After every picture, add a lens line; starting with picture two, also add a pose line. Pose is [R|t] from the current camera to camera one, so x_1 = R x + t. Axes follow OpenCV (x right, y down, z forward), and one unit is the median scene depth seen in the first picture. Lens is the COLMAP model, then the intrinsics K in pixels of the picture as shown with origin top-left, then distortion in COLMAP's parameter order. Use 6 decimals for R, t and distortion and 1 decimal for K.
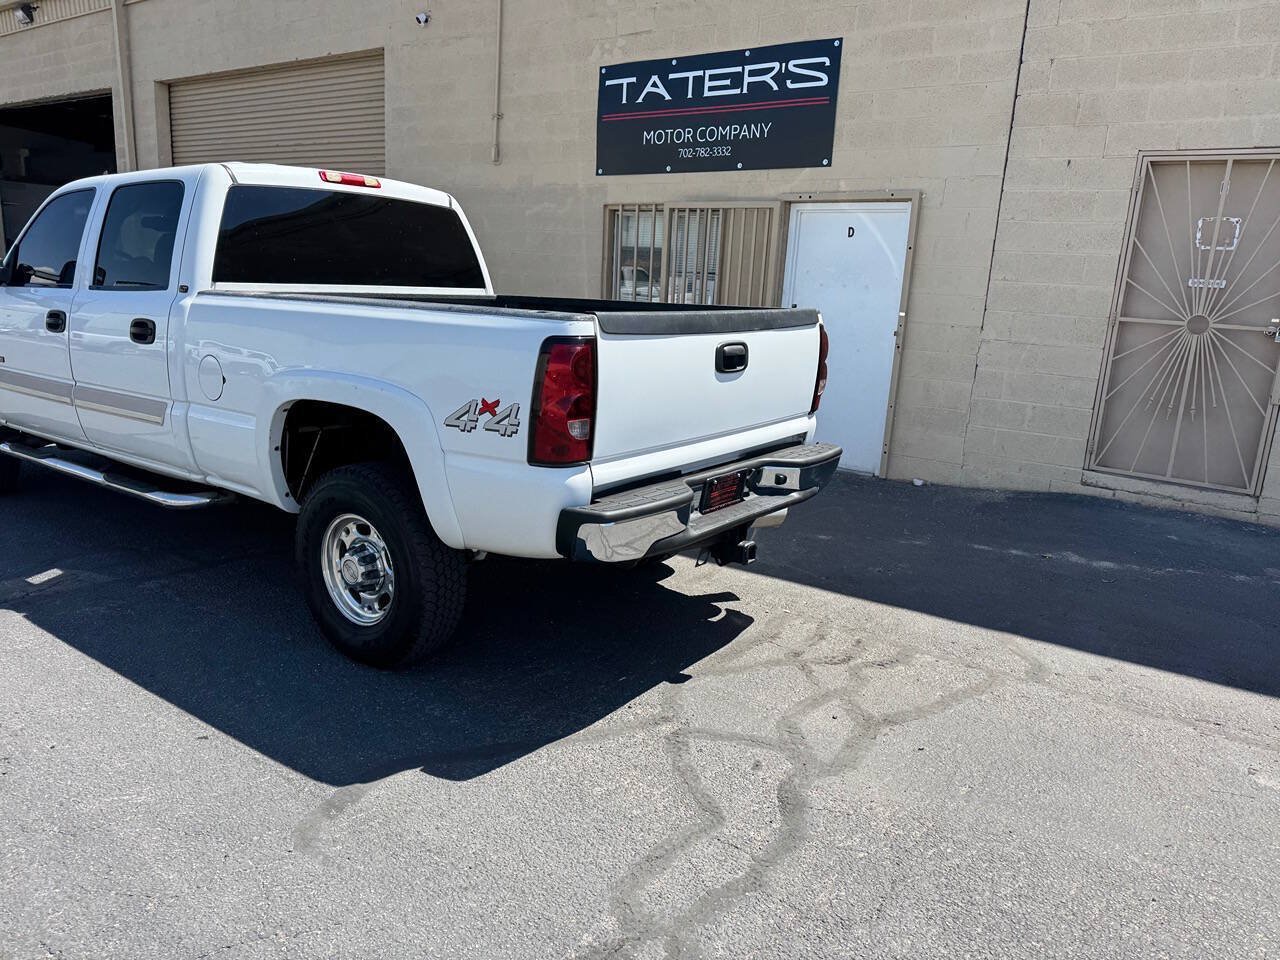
lens RADIAL K [[896.9, 0, 637.7], [0, 896.9, 486.4], [0, 0, 1]] dist [0.037954, -0.039462]
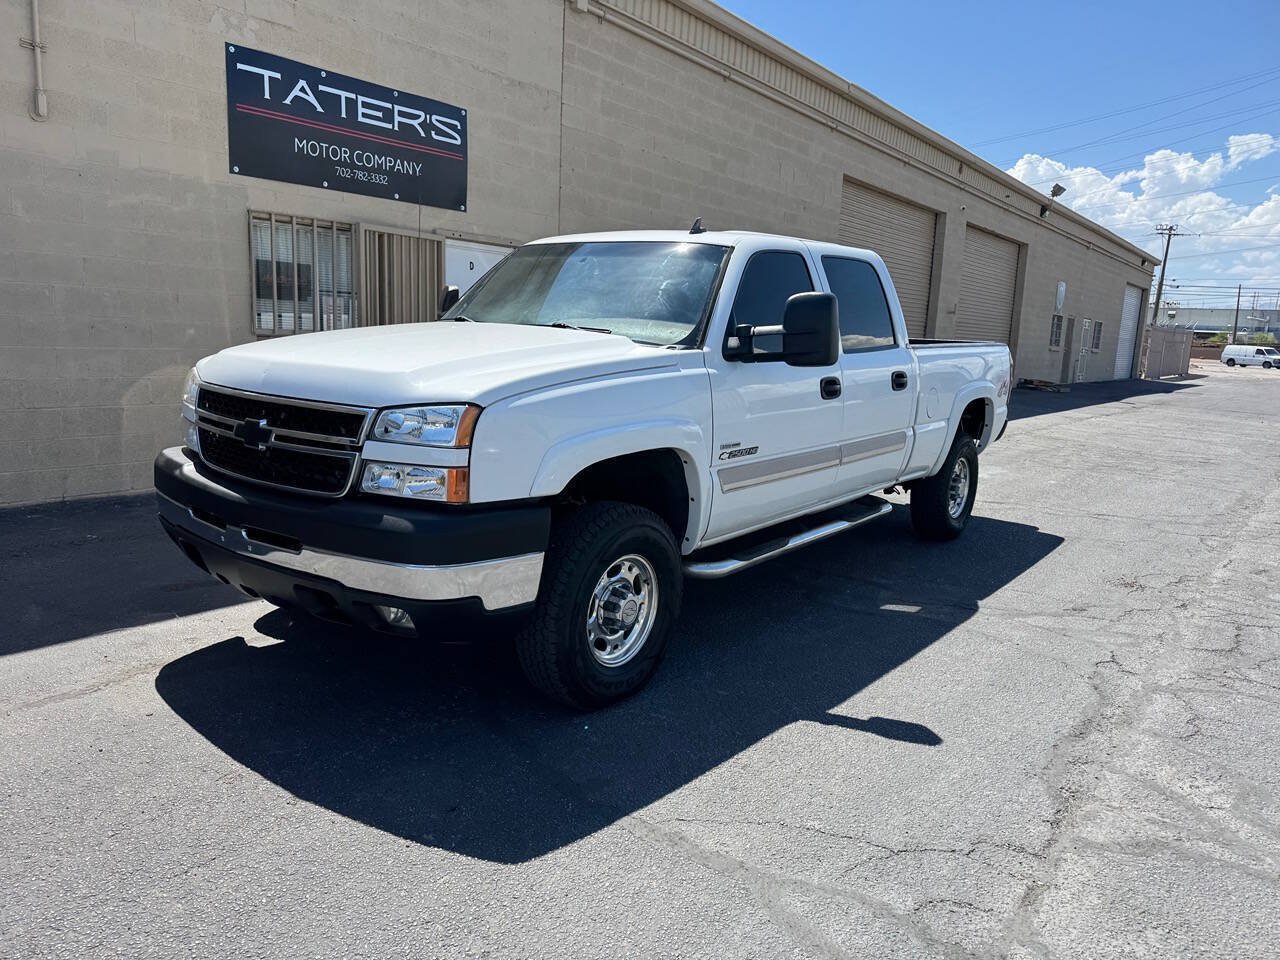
lens RADIAL K [[912.1, 0, 630.6], [0, 912.1, 485.9], [0, 0, 1]] dist [0.036409, -0.061312]
pose [[0.029242, -0.216795, 0.975779, -1.087875], [0.185503, 0.960416, 0.207823, -0.215712], [-0.982209, 0.174933, 0.068301, 0.767066]]
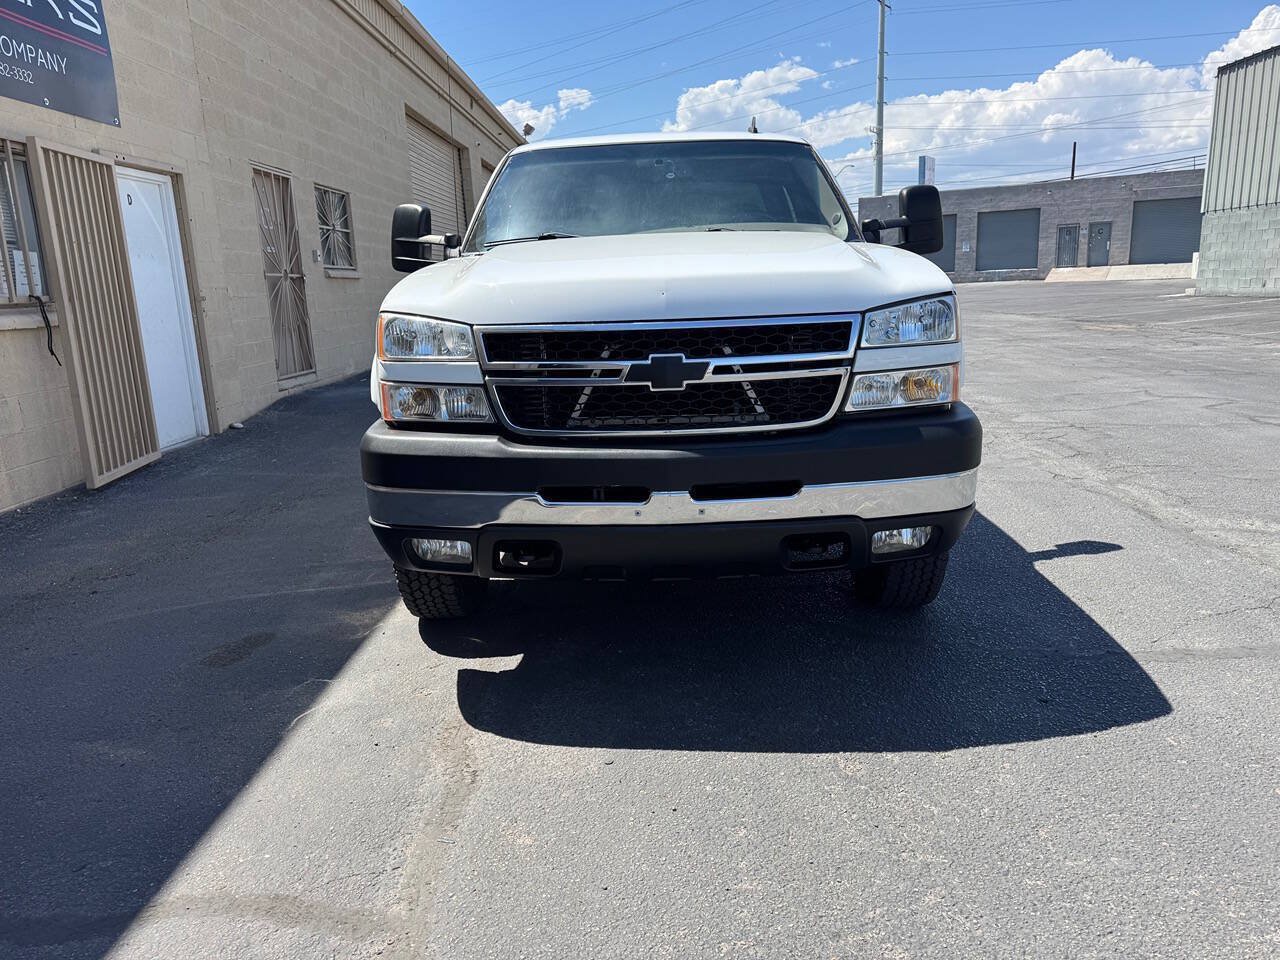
lens RADIAL K [[903.8, 0, 644.3], [0, 903.8, 498.2], [0, 0, 1]] dist [0.026670, -0.024584]
pose [[-0.579657, -0.217366, 0.785334, -0.923137], [0.195793, 0.898378, 0.393170, -0.277895], [-0.790988, 0.381666, -0.478192, 1.178650]]
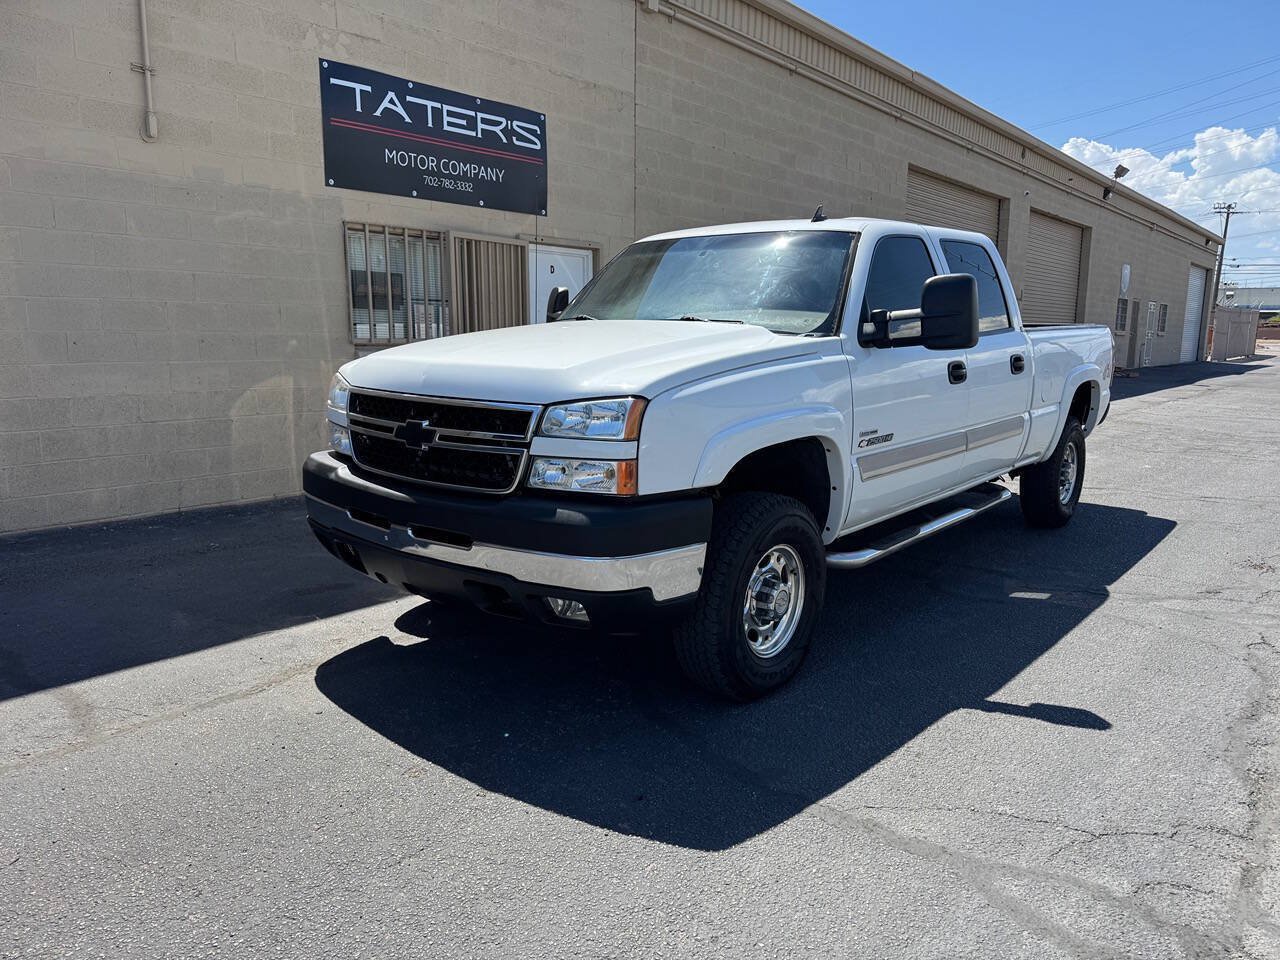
lens RADIAL K [[912.1, 0, 630.6], [0, 912.1, 485.9], [0, 0, 1]] dist [0.036409, -0.061312]
pose [[0.071975, -0.215918, 0.973755, -1.092527], [0.222196, 0.955224, 0.195386, -0.221854], [-0.972342, 0.202301, 0.116729, 0.823456]]
